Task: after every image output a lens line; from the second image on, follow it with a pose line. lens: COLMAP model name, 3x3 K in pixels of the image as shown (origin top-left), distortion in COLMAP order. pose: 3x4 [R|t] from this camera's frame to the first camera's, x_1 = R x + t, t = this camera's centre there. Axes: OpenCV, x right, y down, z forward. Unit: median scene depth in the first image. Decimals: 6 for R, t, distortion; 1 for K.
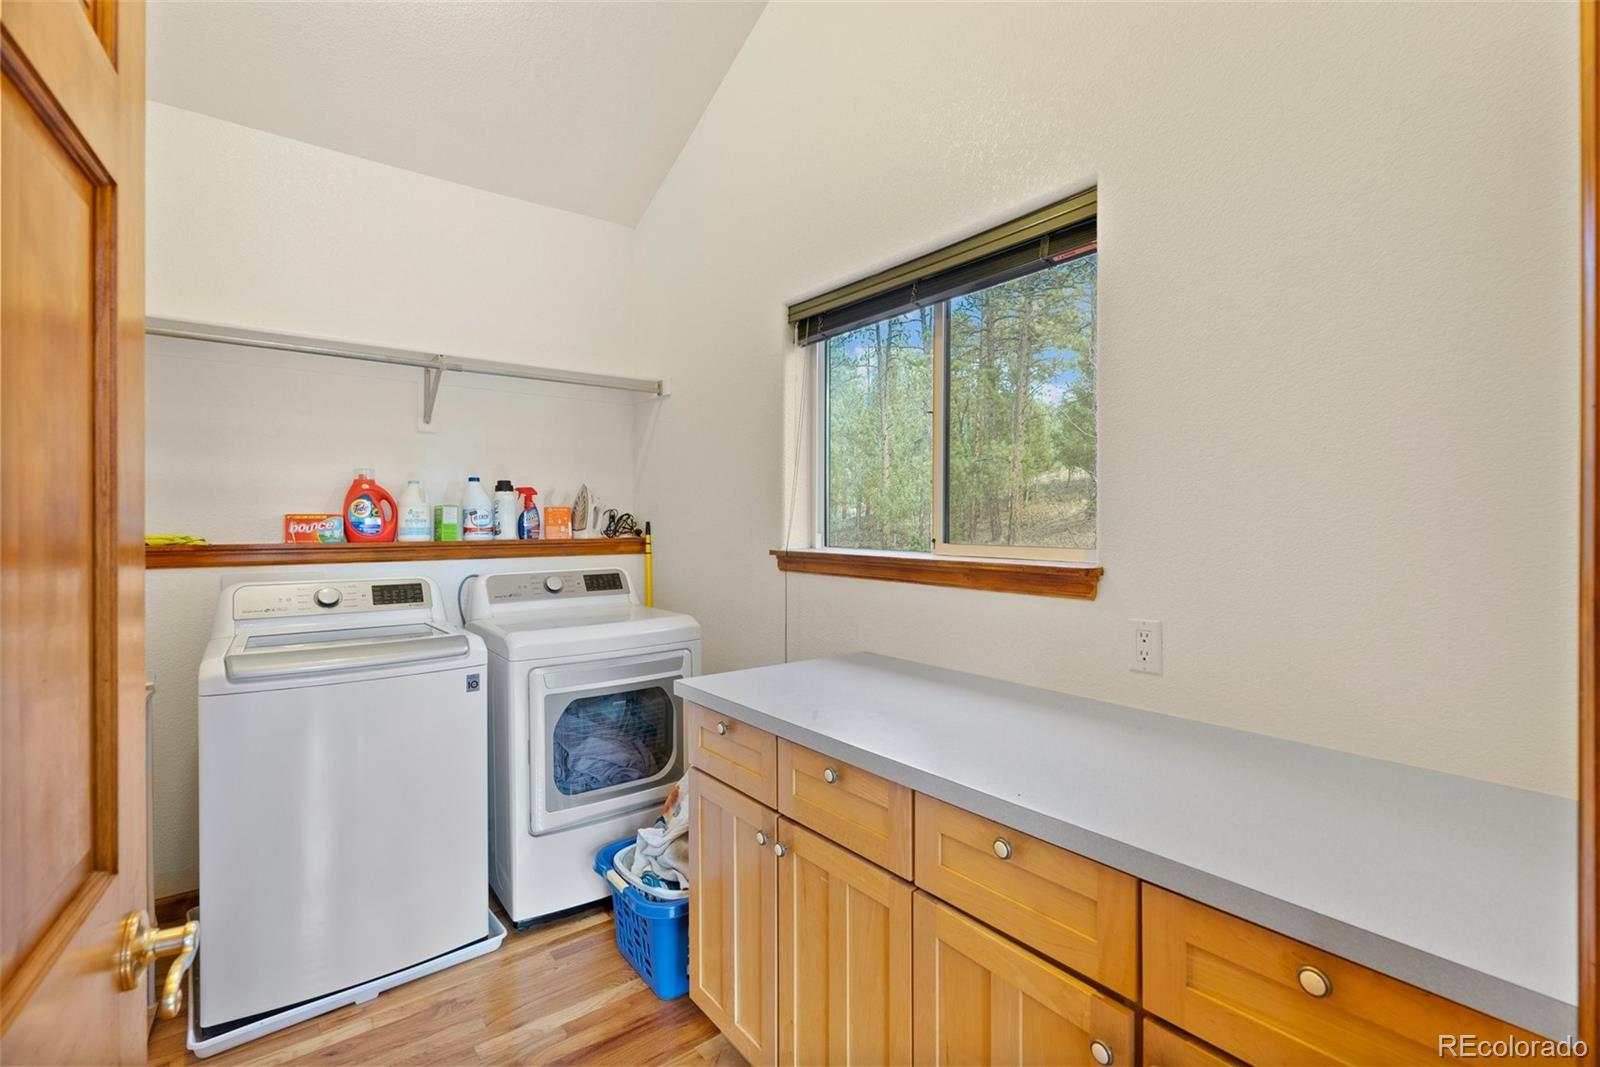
lens RADIAL K [[725.1, 0, 797.2], [0, 725.1, 524.9], [0, 0, 1]] dist [-0.000271, 0.001165]
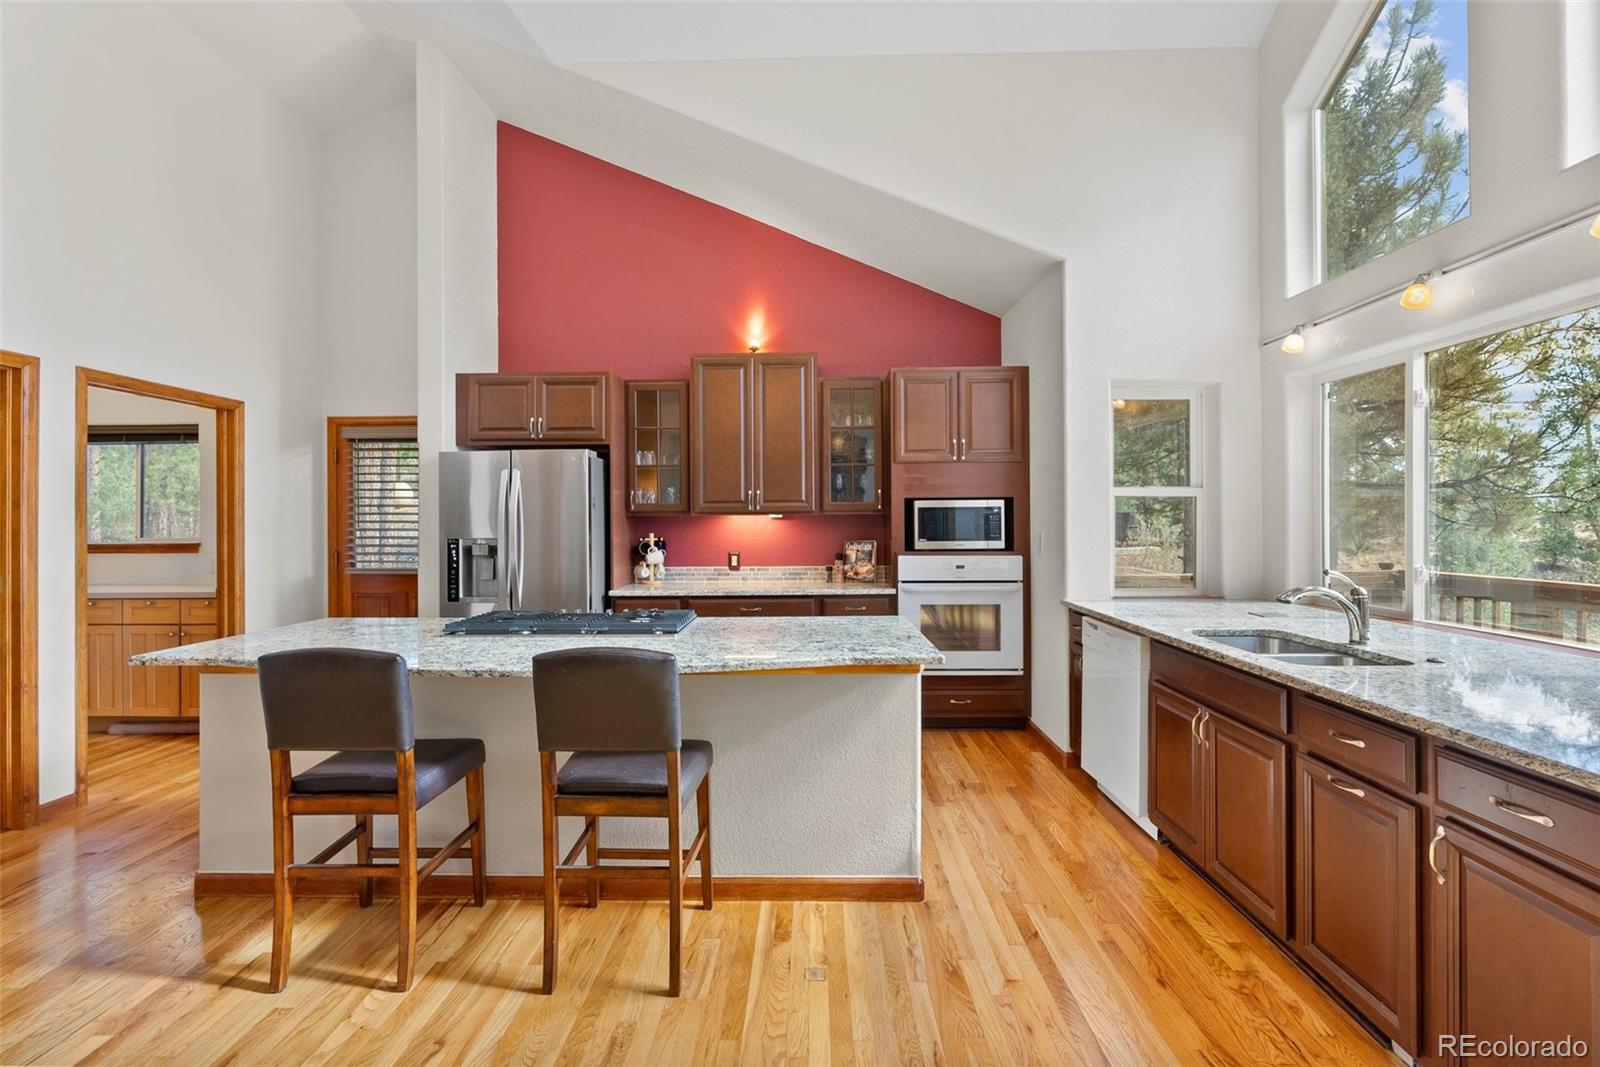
lens RADIAL K [[725.1, 0, 797.2], [0, 725.1, 524.9], [0, 0, 1]] dist [-0.000271, 0.001165]
pose [[0.628016, -0.000753, 0.778200, -0.539819], [0.006343, 0.999971, -0.004152, 0.008340], [-0.778175, 0.007543, 0.628002, -3.886741]]
